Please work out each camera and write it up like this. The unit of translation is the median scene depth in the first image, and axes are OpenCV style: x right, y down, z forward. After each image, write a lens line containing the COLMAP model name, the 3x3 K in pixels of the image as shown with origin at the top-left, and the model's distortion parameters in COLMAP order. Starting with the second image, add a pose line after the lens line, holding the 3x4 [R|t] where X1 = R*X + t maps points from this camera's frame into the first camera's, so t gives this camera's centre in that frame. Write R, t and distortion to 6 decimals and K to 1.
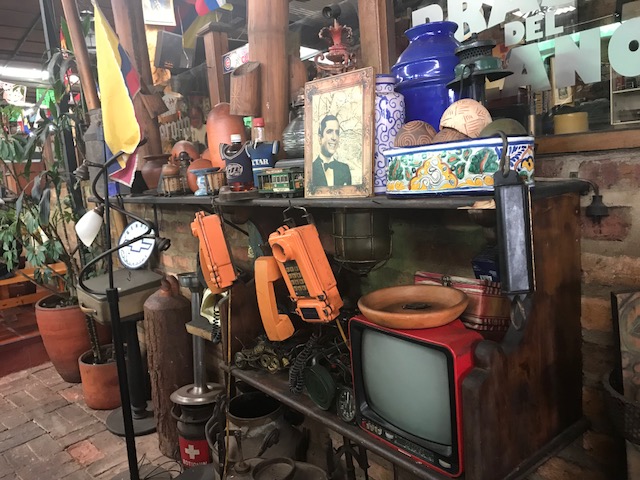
lens RADIAL K [[528.7, 0, 320.0], [0, 528.7, 240.0], [0, 0, 1]] dist [-0.001393, -0.009873]
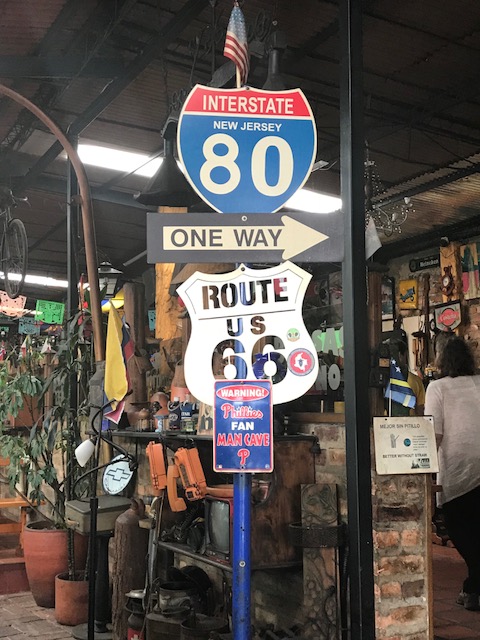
lens RADIAL K [[1044.0, 0, 240.0], [0, 1044.0, 320.0], [0, 0, 1]] dist [0.313962, -2.005965]
pose [[0.965425, 0.052235, -0.255393, 0.649059], [-0.107322, 0.972480, -0.206796, 0.172323], [0.237563, 0.227055, 0.944463, -1.605750]]
